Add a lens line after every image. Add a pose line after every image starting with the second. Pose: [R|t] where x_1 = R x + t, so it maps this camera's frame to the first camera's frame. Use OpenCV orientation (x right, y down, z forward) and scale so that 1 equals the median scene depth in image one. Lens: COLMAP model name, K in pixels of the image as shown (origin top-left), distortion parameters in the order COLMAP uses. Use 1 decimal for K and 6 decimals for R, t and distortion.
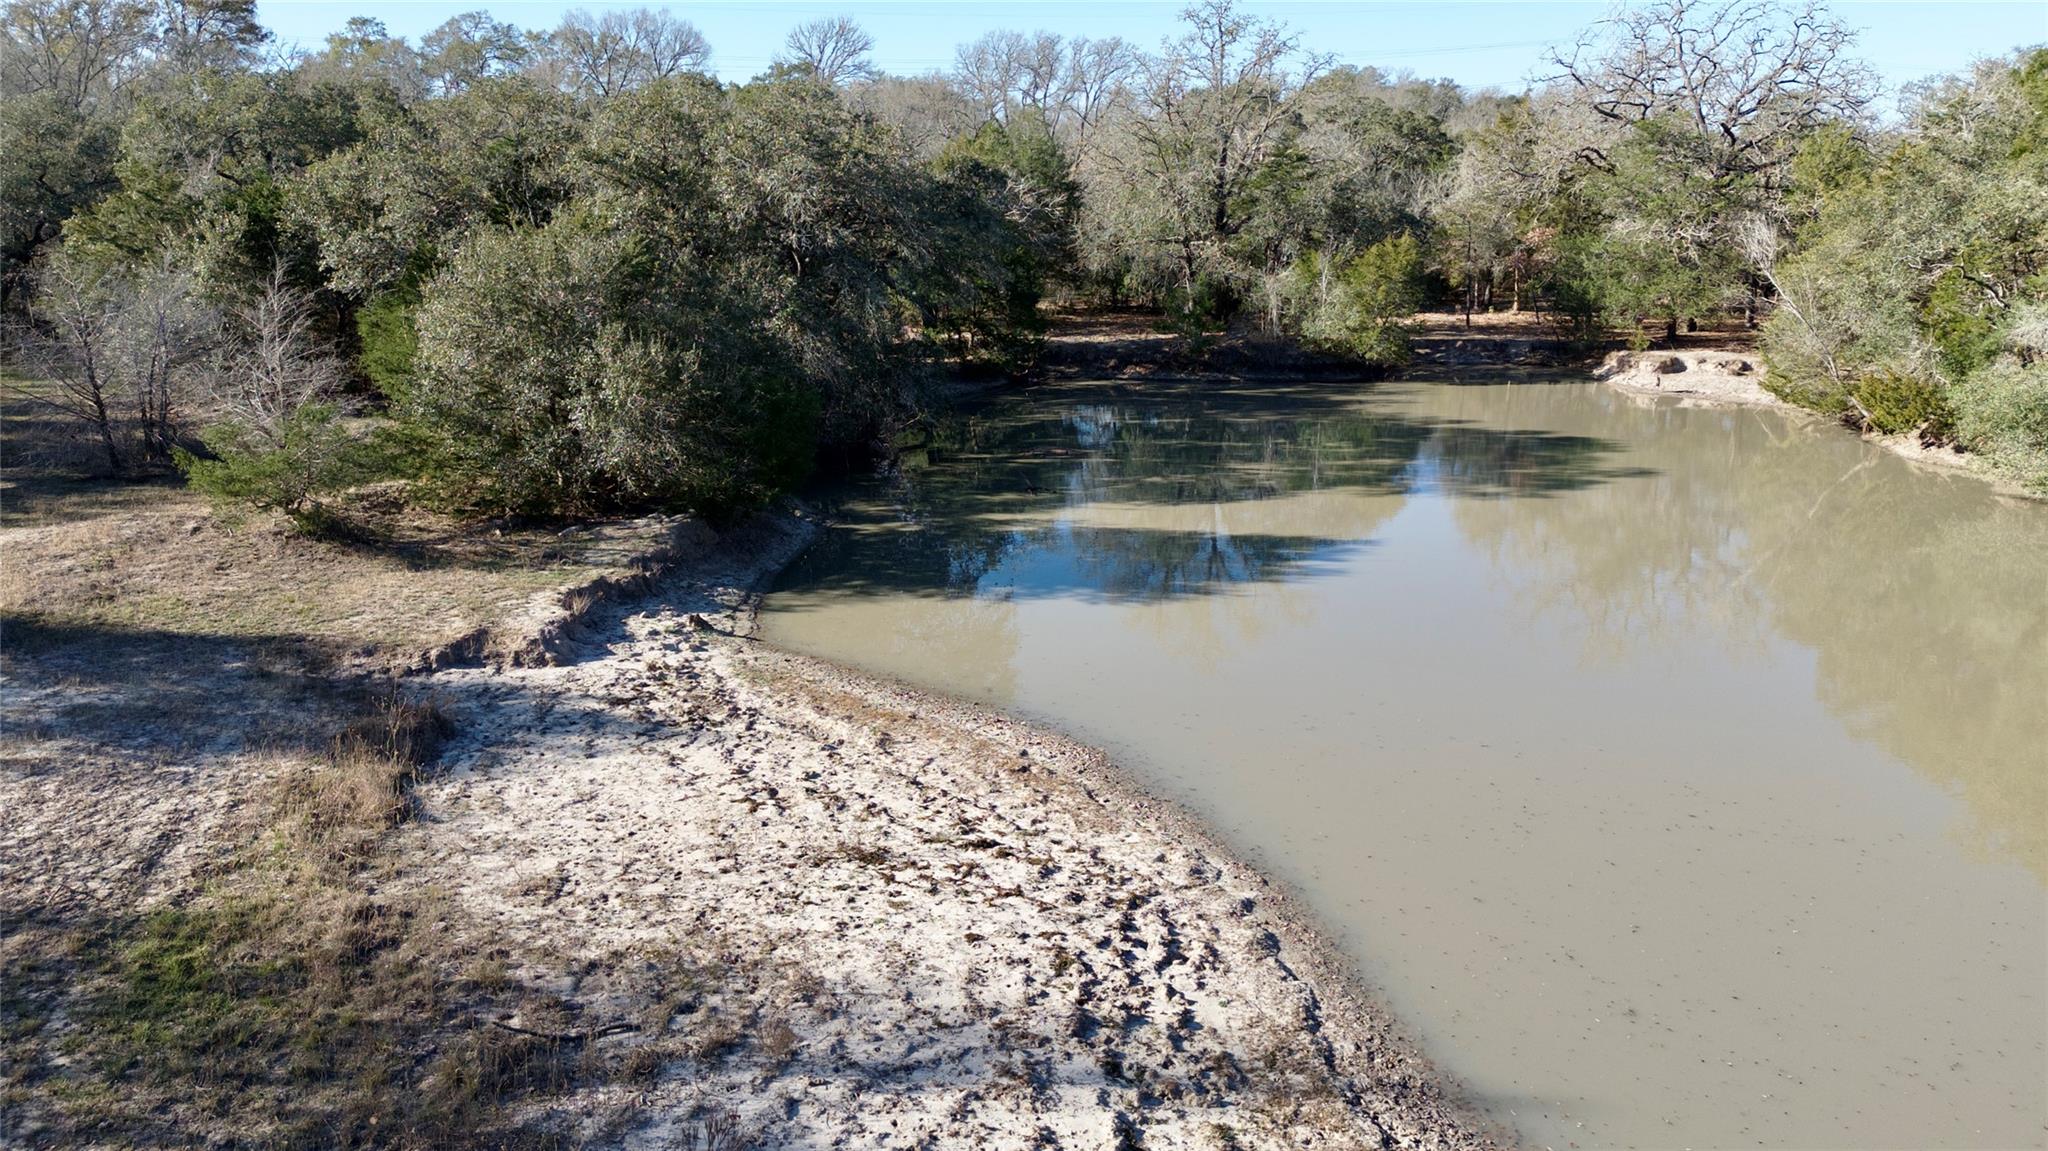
lens RADIAL K [[1485.1, 0, 1034.6], [0, 1485.1, 572.9], [0, 0, 1]] dist [0.080572, -0.089176]
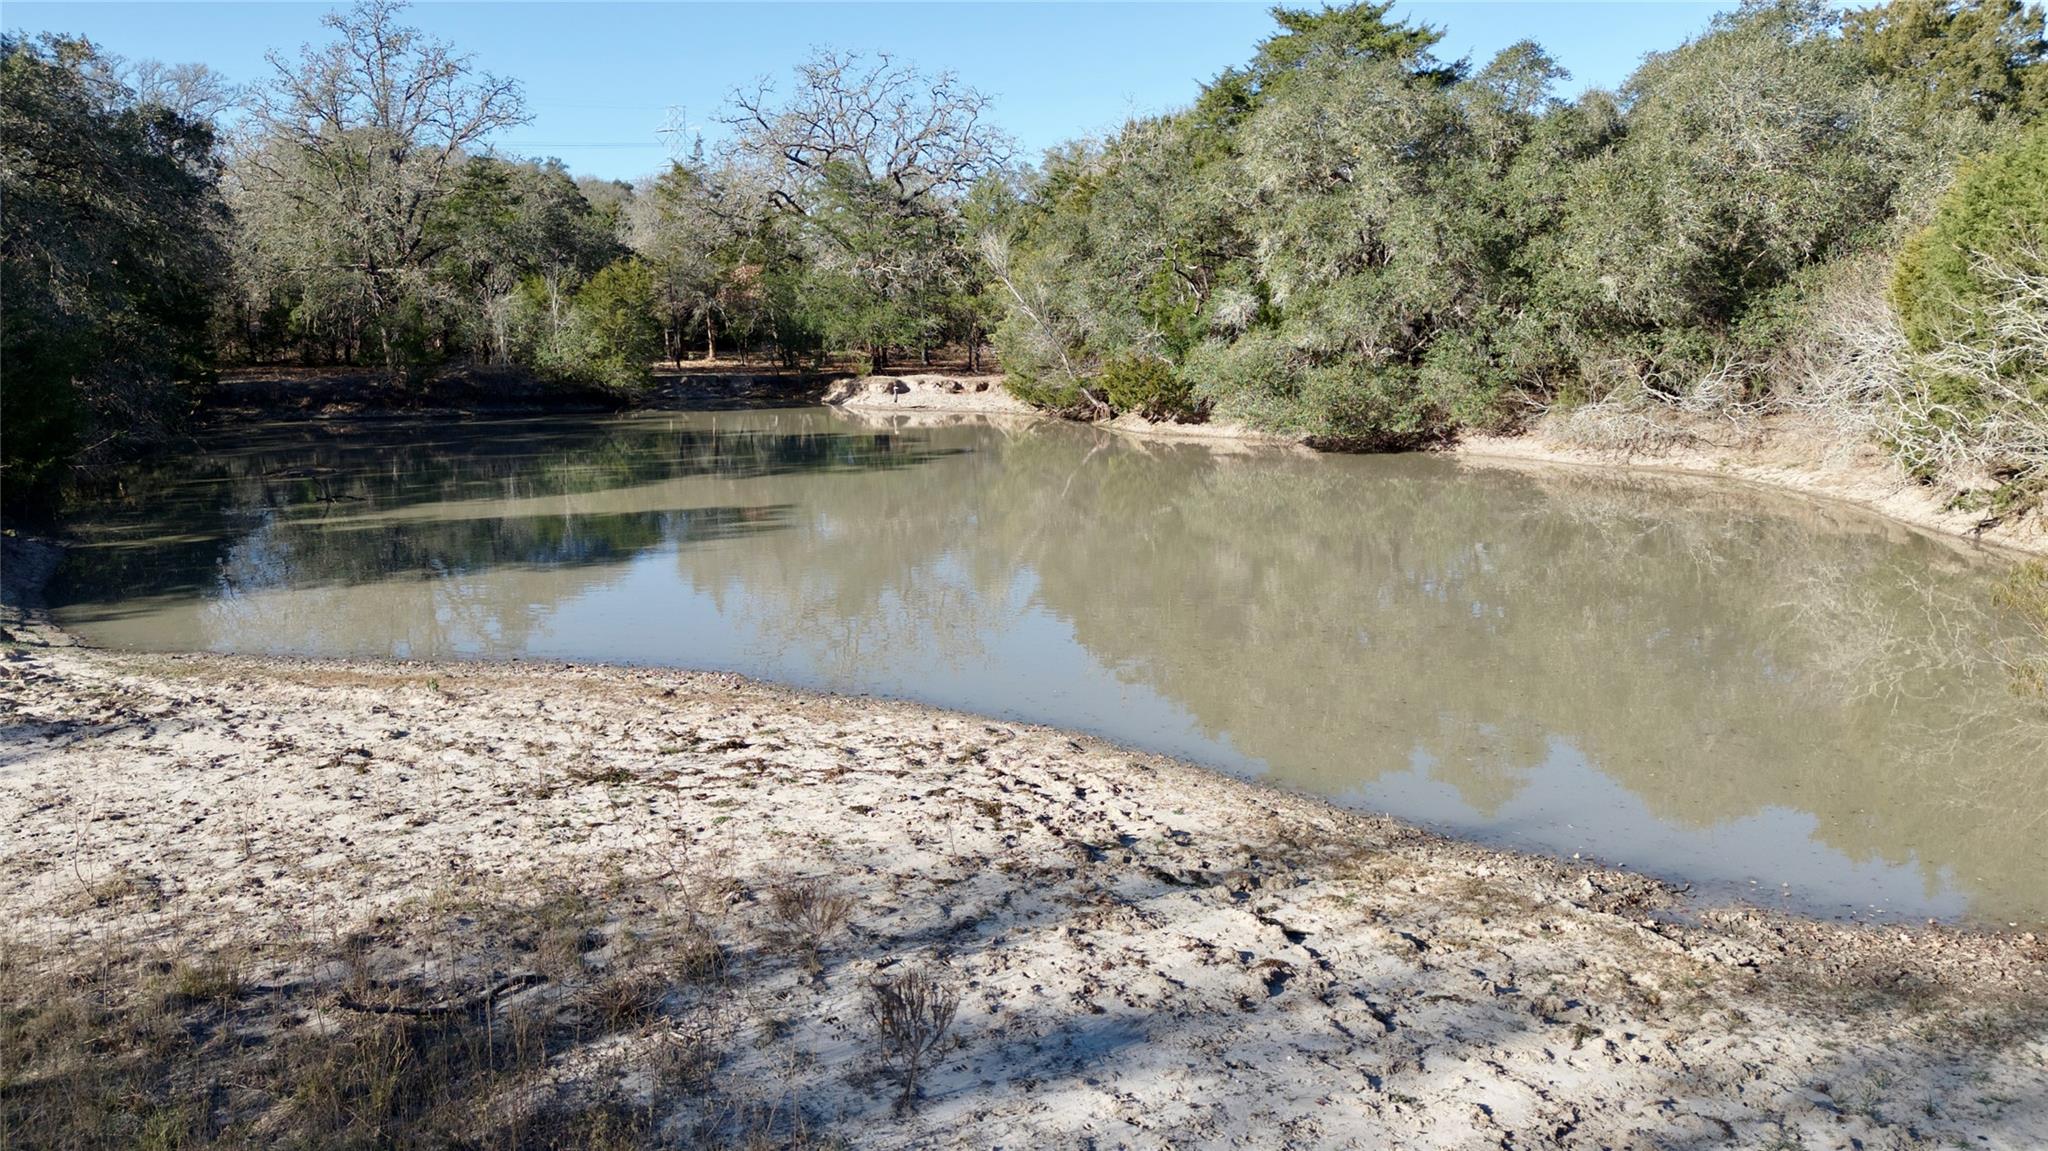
lens RADIAL K [[1485.1, 0, 1034.6], [0, 1485.1, 572.9], [0, 0, 1]] dist [0.080572, -0.089176]
pose [[0.830313, -0.093091, 0.549467, -0.130996], [0.131357, 0.990862, -0.030624, 0.056704], [-0.541595, 0.097604, 0.834954, 0.110110]]
